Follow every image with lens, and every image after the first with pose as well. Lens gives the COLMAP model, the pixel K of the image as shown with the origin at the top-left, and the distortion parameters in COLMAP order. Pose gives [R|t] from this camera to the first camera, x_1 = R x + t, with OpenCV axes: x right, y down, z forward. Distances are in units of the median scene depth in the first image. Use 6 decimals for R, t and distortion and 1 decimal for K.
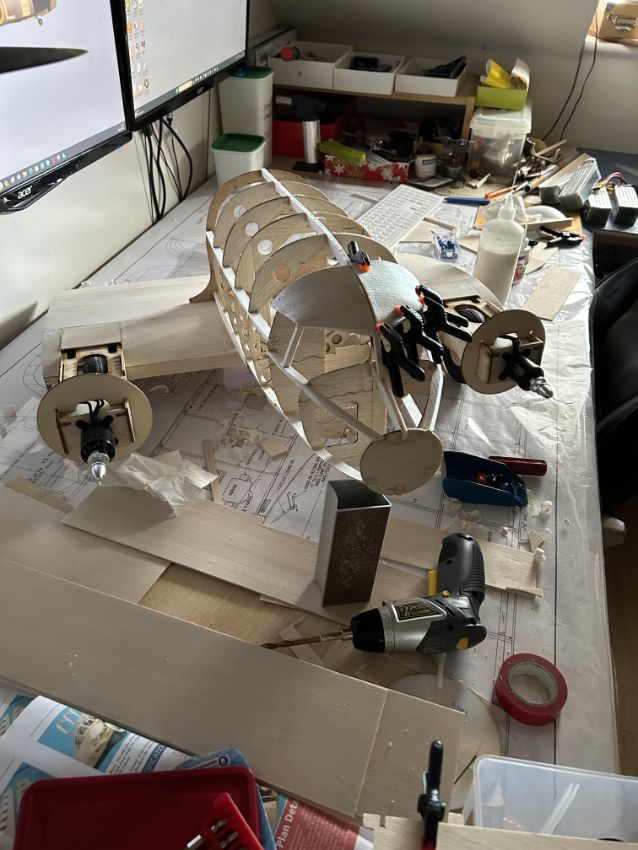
lens RADIAL K [[646.2, 0, 319.0], [0, 646.2, 425.0], [0, 0, 1]] dist [-0.003284, -0.006047]
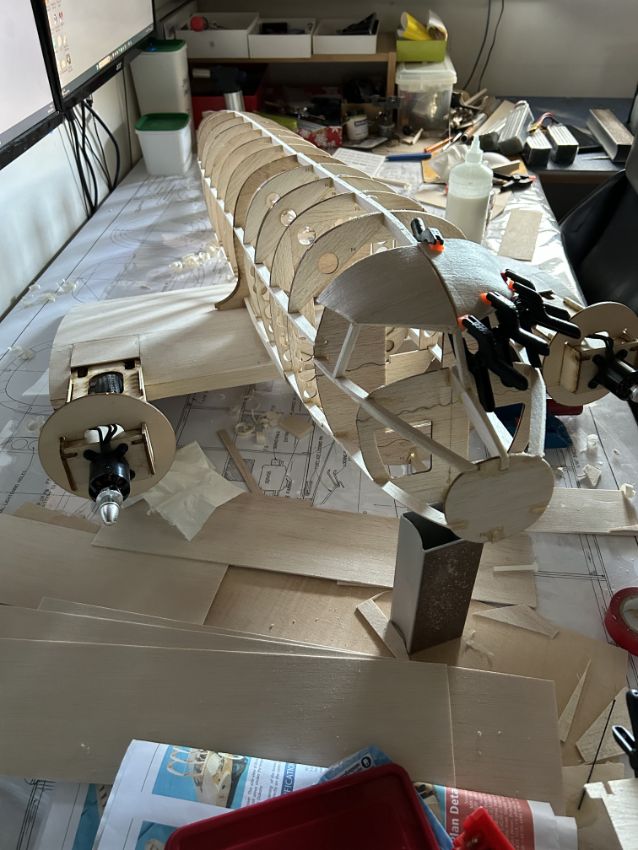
lens RADIAL K [[643.5, 0, 319.0], [0, 643.5, 425.0], [0, 0, 1]] dist [0.032518, -0.066722]
pose [[0.980362, -0.157658, 0.118471, -0.083133], [0.155780, 0.987475, 0.025007, 0.007749], [-0.120929, -0.006060, 0.992643, 0.042697]]
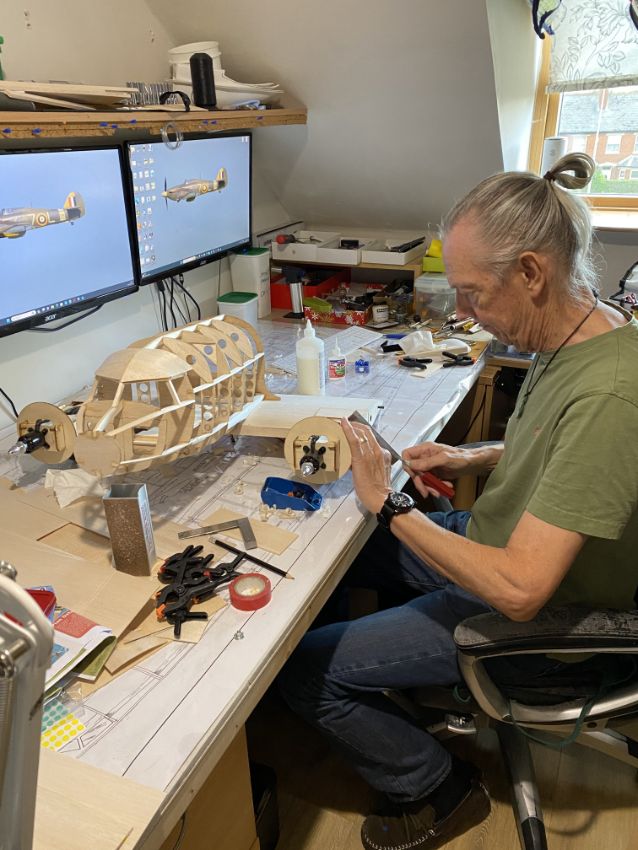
lens RADIAL K [[653.0, 0, 319.0], [0, 653.0, 425.0], [0, 0, 1]] dist [0.013298, 0.002009]
pose [[0.984349, 0.023221, -0.174696, 0.299529], [-0.065643, 0.968260, -0.241171, 0.152809], [0.163551, 0.248864, 0.954630, -0.239215]]
